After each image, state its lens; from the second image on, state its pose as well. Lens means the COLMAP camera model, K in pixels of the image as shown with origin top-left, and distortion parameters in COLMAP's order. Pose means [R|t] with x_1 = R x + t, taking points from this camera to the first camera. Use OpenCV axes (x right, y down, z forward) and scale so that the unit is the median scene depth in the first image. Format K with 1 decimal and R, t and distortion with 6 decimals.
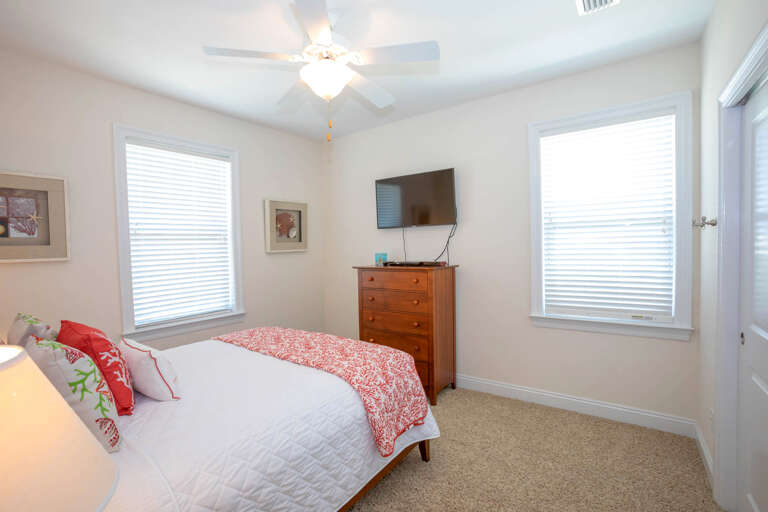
lens RADIAL K [[355.2, 0, 384.0], [0, 355.2, 256.0], [0, 0, 1]] dist [0.000349, 0.000149]
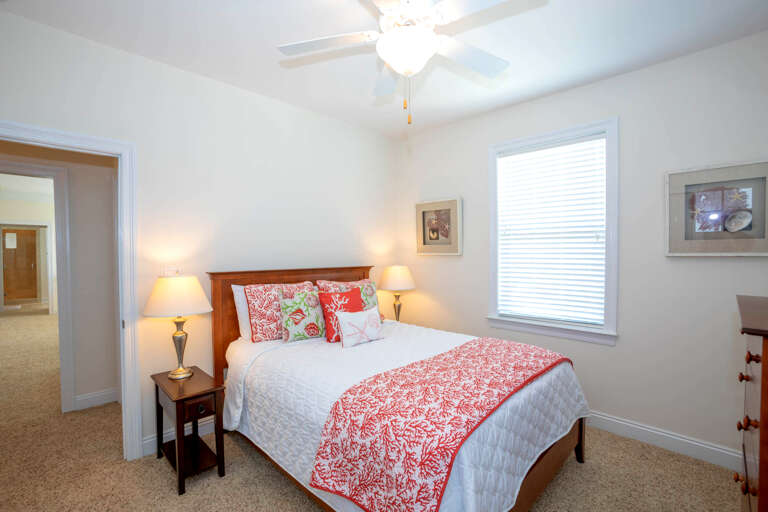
lens RADIAL K [[362.5, 0, 384.0], [0, 362.5, 256.0], [0, 0, 1]] dist [-0.037545, 0.000100]
pose [[-0.160459, 0.044292, -0.986048, 0.530648], [-0.019592, 0.998653, 0.048046, -0.042054], [0.986848, 0.027028, -0.159375, 0.812028]]
